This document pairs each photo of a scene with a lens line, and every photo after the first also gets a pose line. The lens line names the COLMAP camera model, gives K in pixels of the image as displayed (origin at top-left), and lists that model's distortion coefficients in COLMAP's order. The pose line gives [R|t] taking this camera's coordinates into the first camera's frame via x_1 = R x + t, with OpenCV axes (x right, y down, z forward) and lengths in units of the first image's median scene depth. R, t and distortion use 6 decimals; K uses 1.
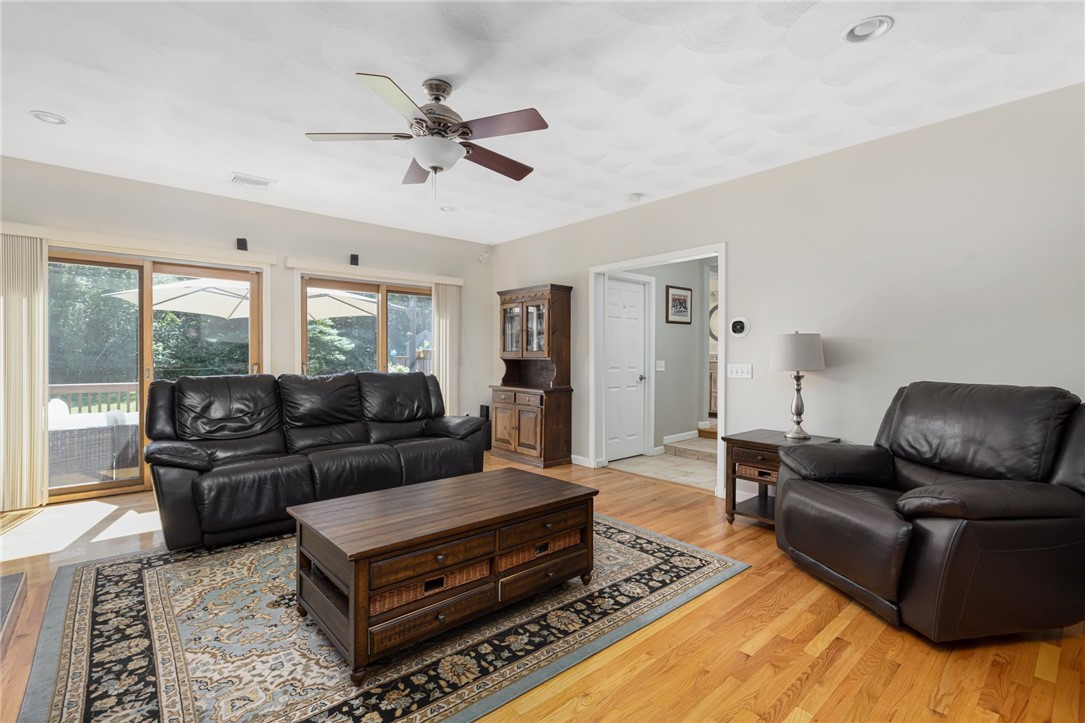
lens RADIAL K [[489.5, 0, 542.5], [0, 489.5, 361.5], [0, 0, 1]] dist [-0.000980, -0.000183]
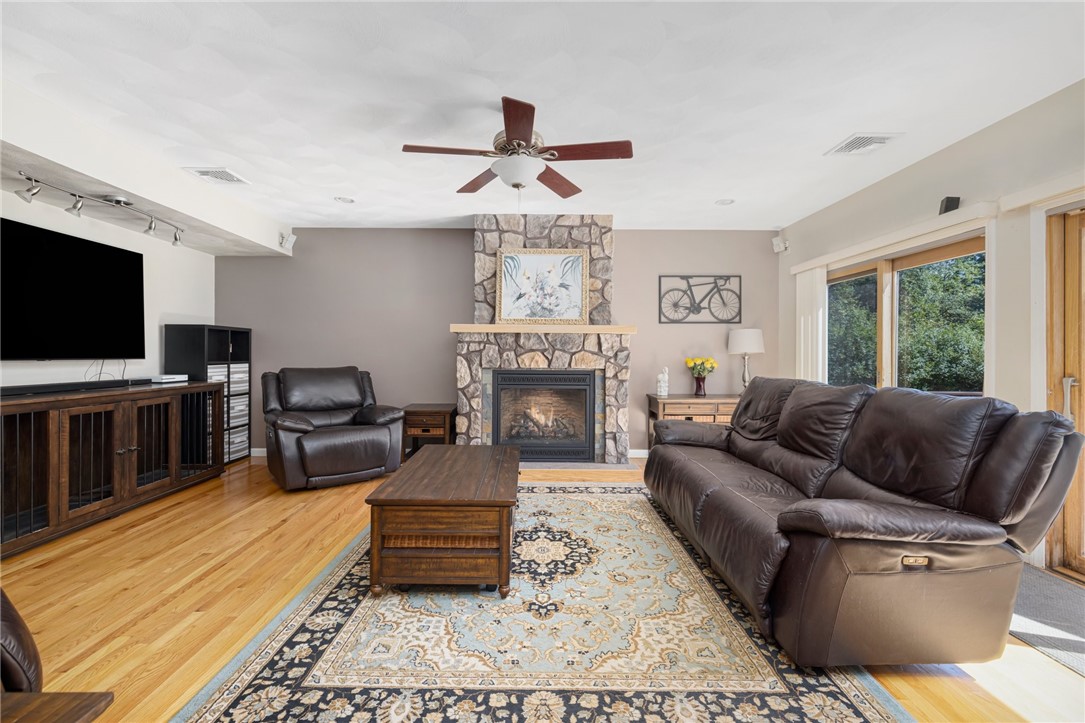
lens RADIAL K [[463.4, 0, 535.5], [0, 463.4, 357.1], [0, 0, 1]] dist [0.000830, 0.000083]
pose [[-0.668339, -0.005620, -0.743836, 0.545279], [-0.014068, 0.999888, 0.005086, -0.016381], [0.743724, 0.013864, -0.668343, 1.795120]]
